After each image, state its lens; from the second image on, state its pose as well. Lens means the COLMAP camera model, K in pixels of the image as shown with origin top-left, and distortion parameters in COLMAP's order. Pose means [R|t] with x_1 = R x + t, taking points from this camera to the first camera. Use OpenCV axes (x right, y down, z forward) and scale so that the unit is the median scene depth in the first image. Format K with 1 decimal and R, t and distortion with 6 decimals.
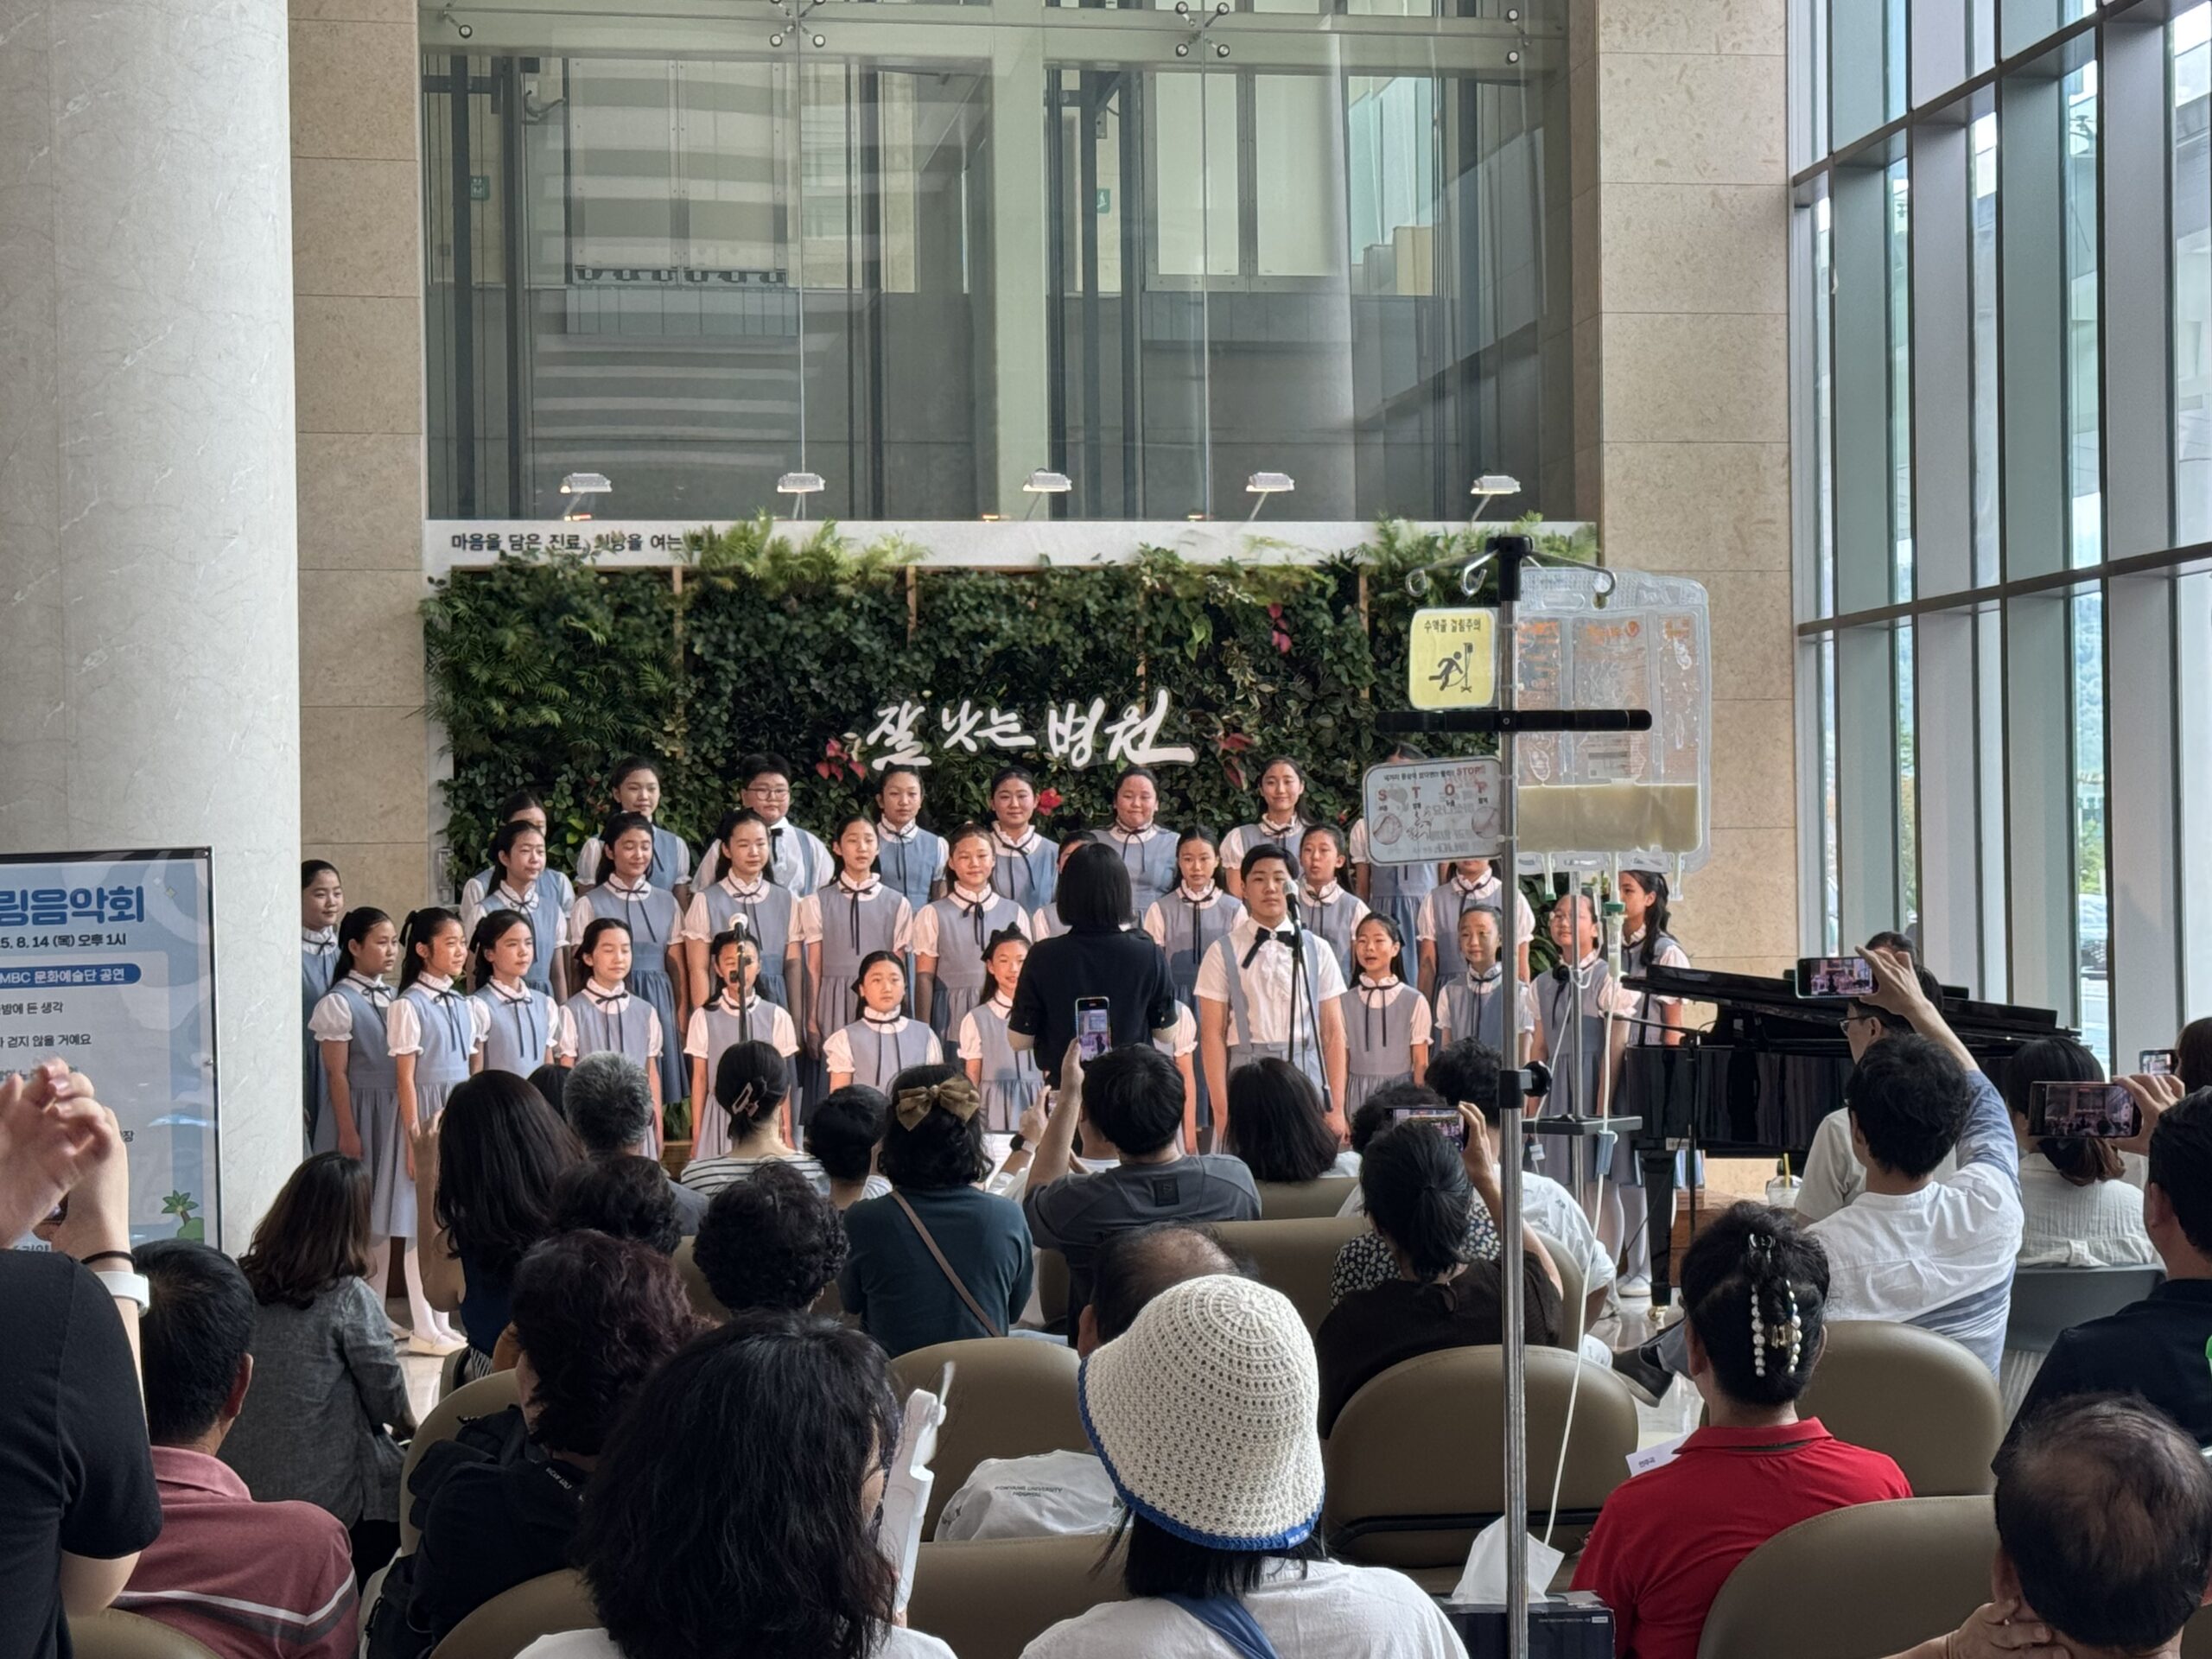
lens RADIAL K [[4021.4, 0, 1108.1], [0, 4021.4, 826.6], [0, 0, 1]] dist [0.149164, 0.000000]
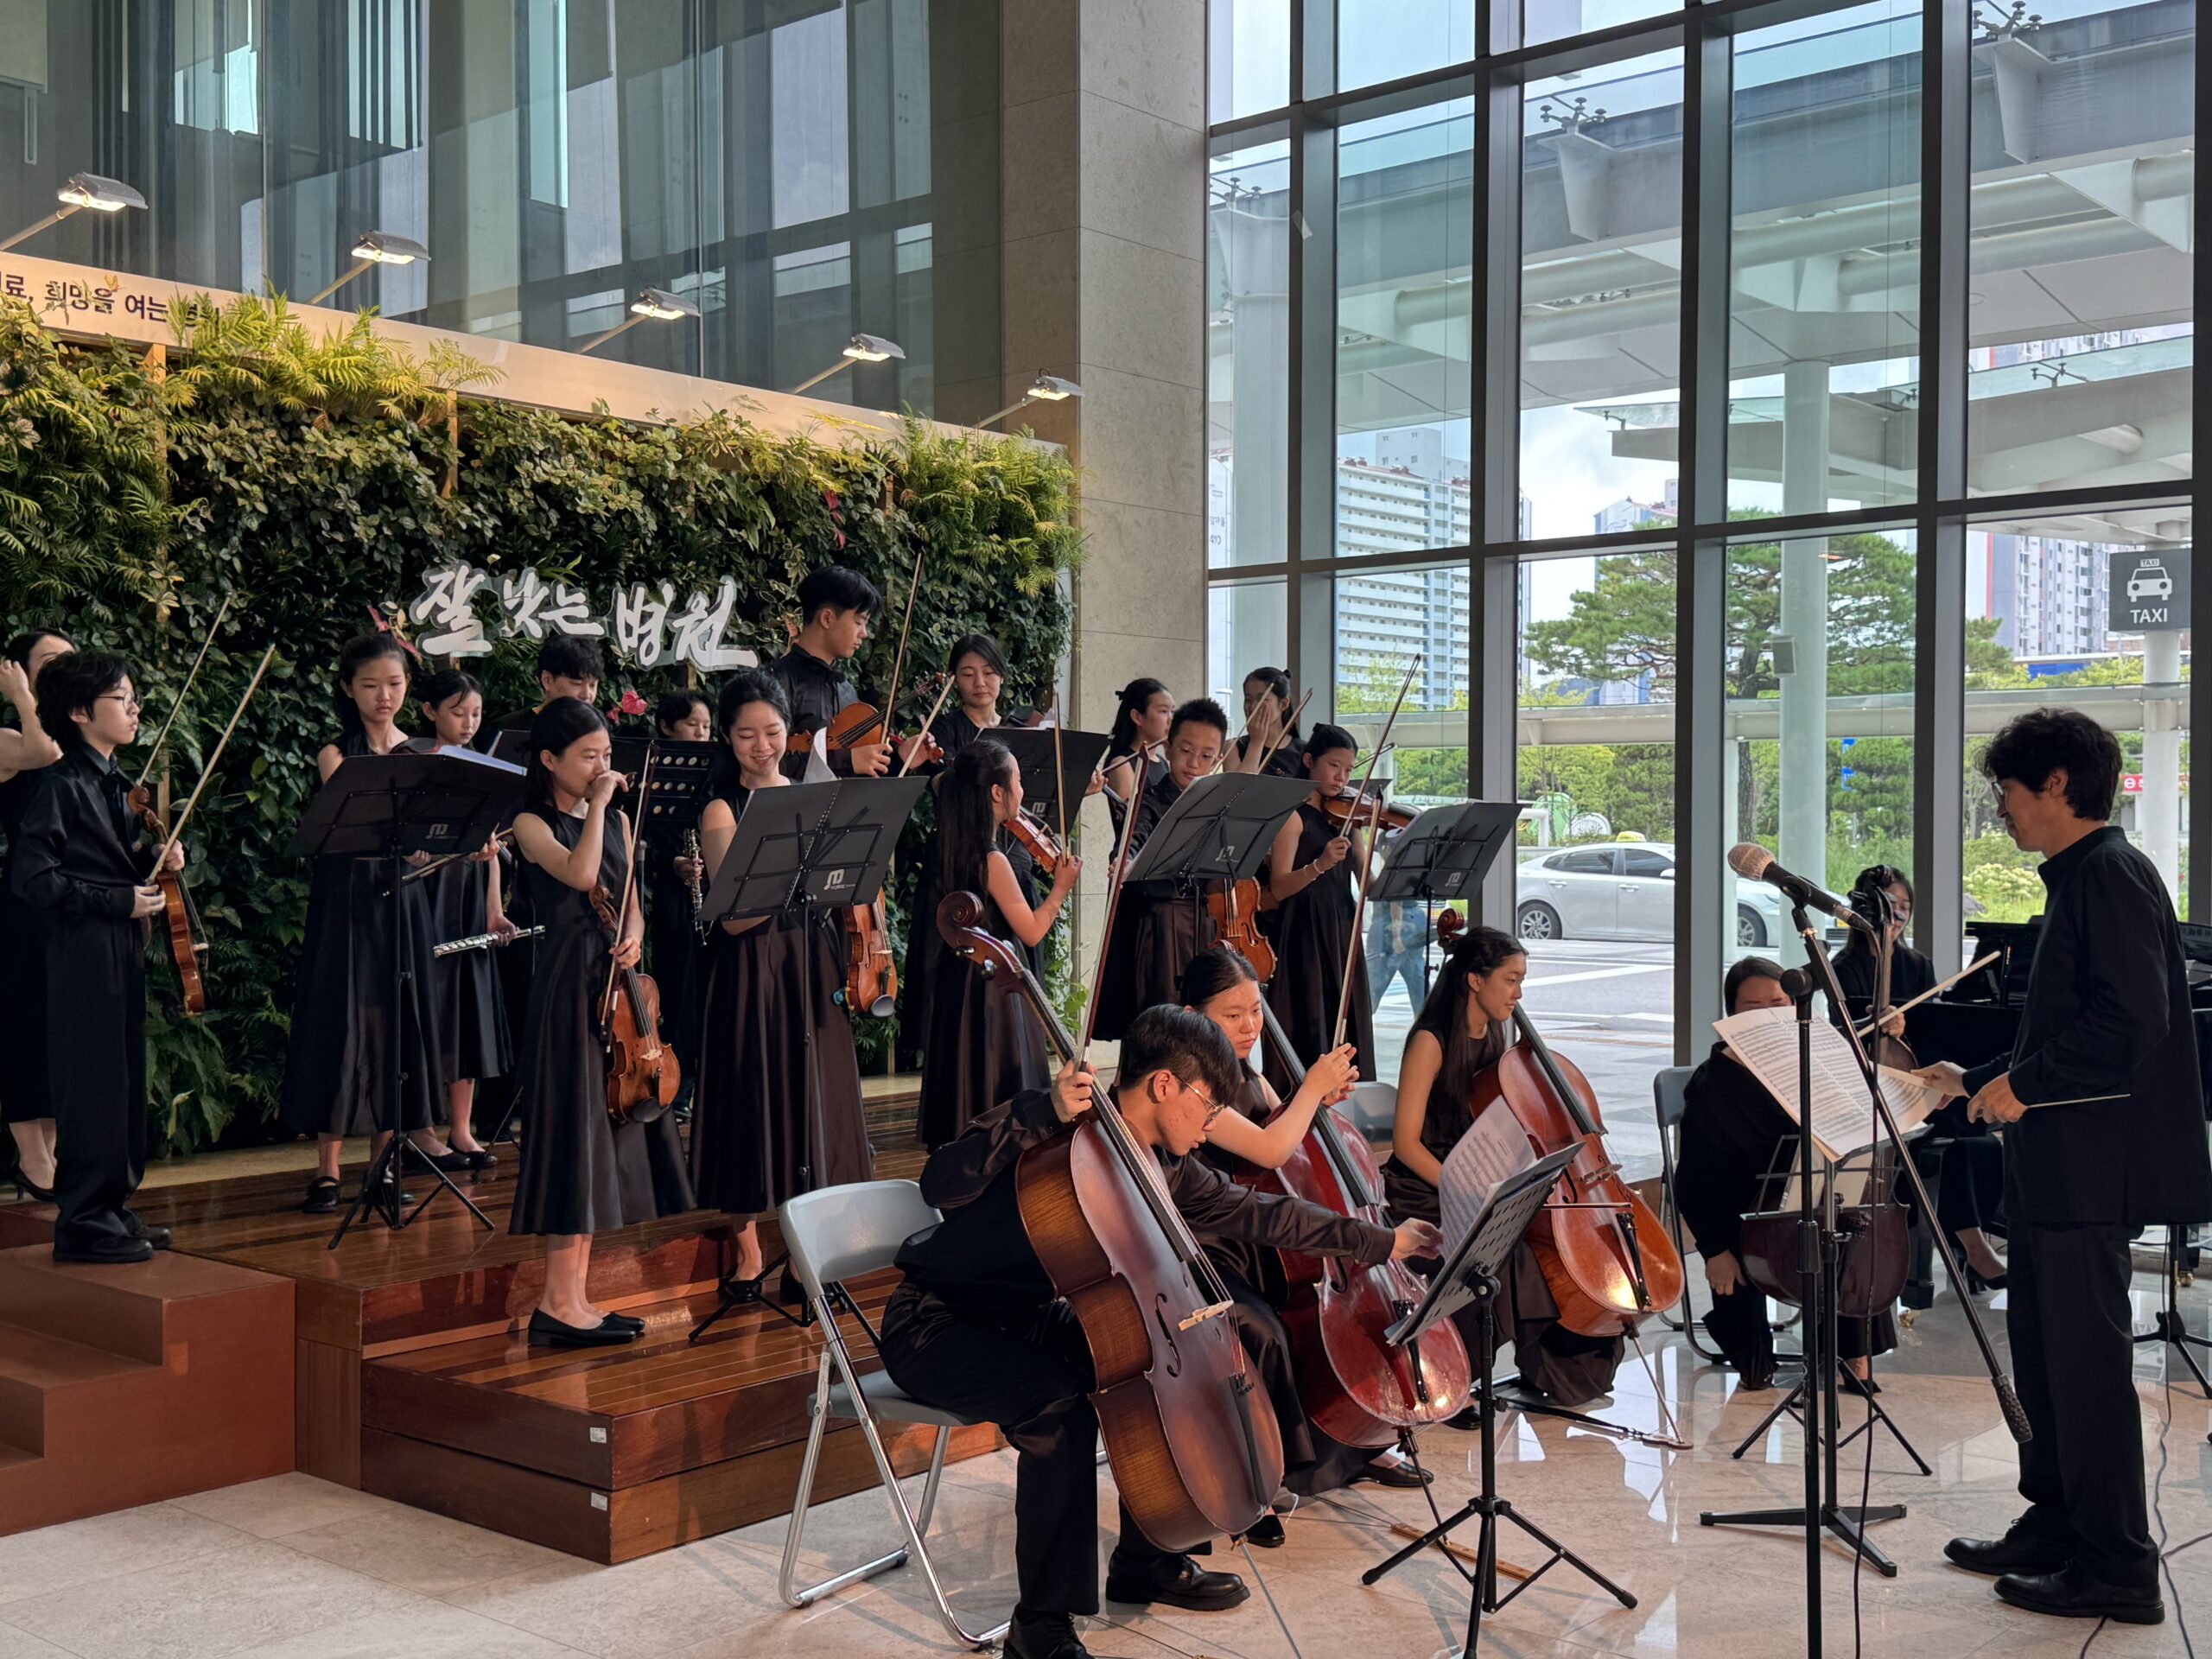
lens RADIAL K [[2468.0, 0, 1140.9], [0, 2468.0, 855.7], [0, 0, 1]] dist [0.078793, 0.000000]
pose [[0.770017, 0.006003, 0.637995, -0.252293], [-0.018829, 0.999734, 0.013318, 0.015244], [-0.637745, -0.022268, 0.769925, 0.552408]]
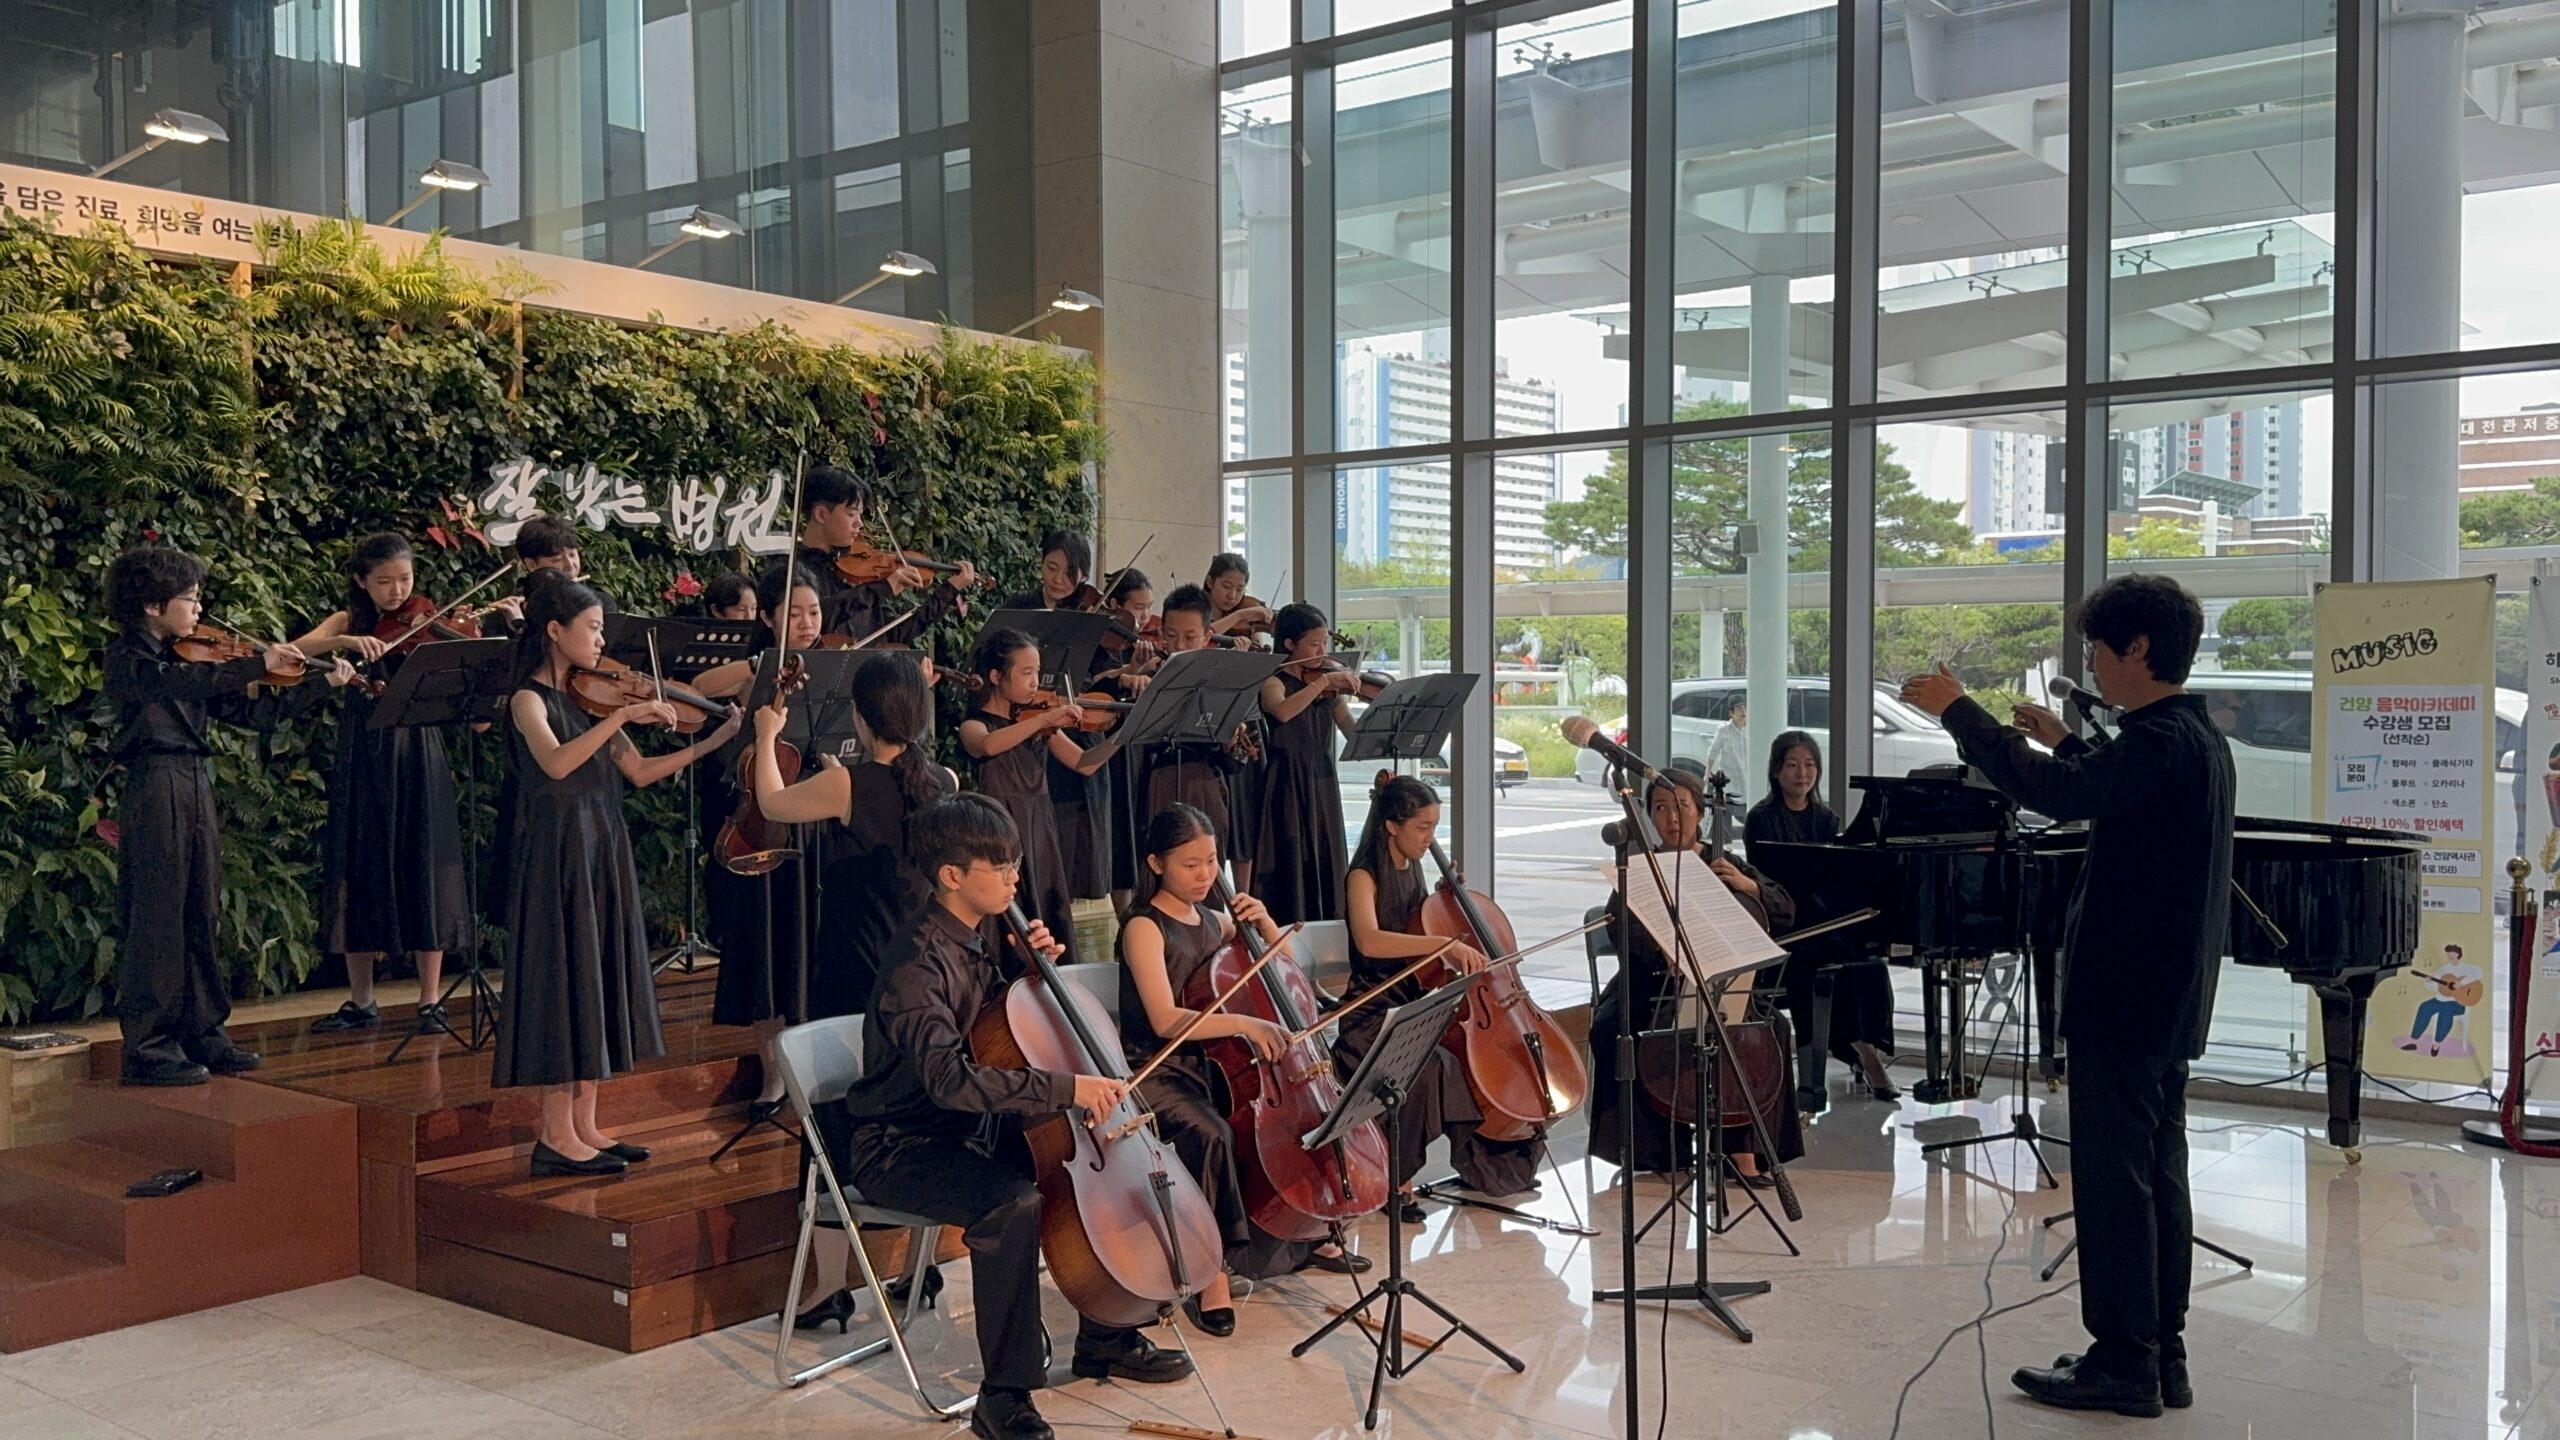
lens RADIAL K [[2236.5, 0, 1306.5], [0, 2236.5, 744.2], [0, 0, 1]] dist [0.087013, -0.145050]
pose [[0.742876, -0.006711, 0.669395, -0.247042], [-0.014359, 0.999560, 0.025956, 0.013674], [-0.669275, -0.028894, 0.742453, 0.535728]]
